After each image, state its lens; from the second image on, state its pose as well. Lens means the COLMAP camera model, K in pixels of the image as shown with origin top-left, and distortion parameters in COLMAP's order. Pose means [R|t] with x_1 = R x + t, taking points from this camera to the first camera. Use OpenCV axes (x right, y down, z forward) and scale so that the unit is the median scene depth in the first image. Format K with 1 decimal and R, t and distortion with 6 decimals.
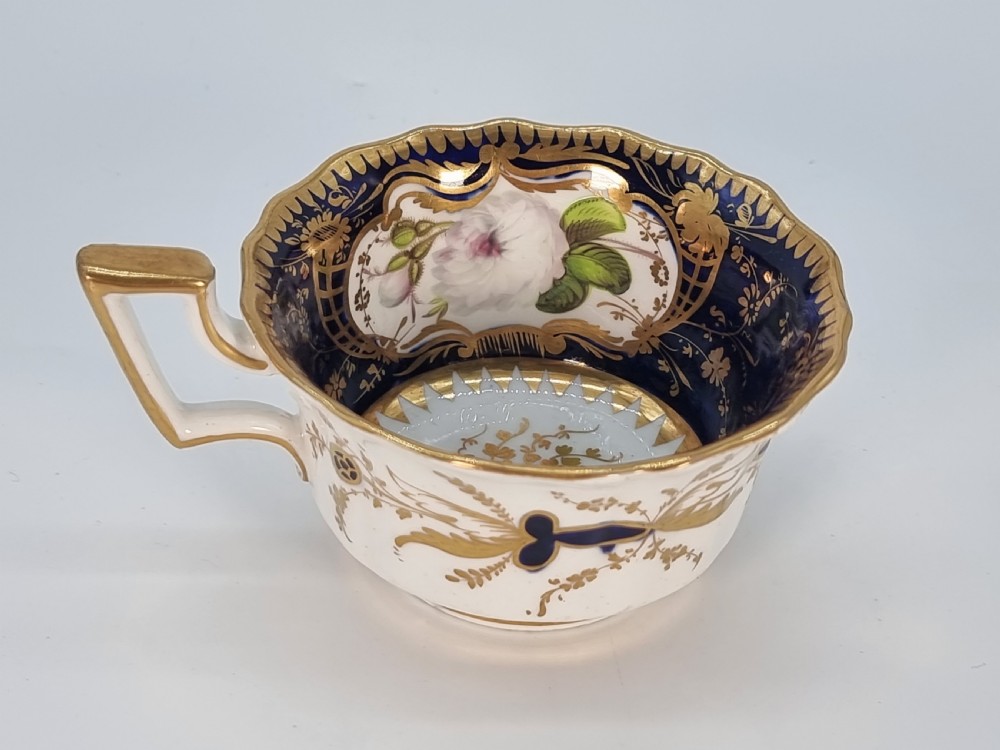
lens RADIAL K [[2101.1, 0, 493.1], [0, 2101.1, 379.1], [0, 0, 1]] dist [0.026403, 0.000000]
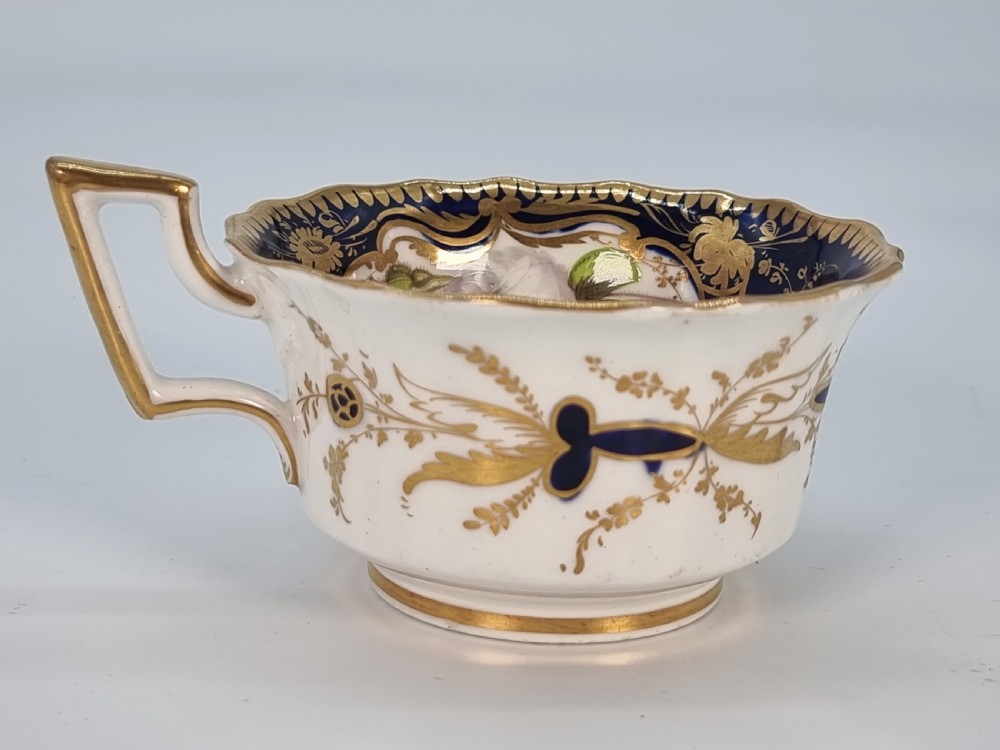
lens RADIAL K [[2101.1, 0, 483.1], [0, 2101.1, 350.8], [0, 0, 1]] dist [0.026403, 0.000000]
pose [[0.999207, -0.030051, 0.026123, -0.032676], [0.038136, 0.910951, -0.410749, 0.355488], [-0.011454, 0.411419, 0.911374, 0.186275]]
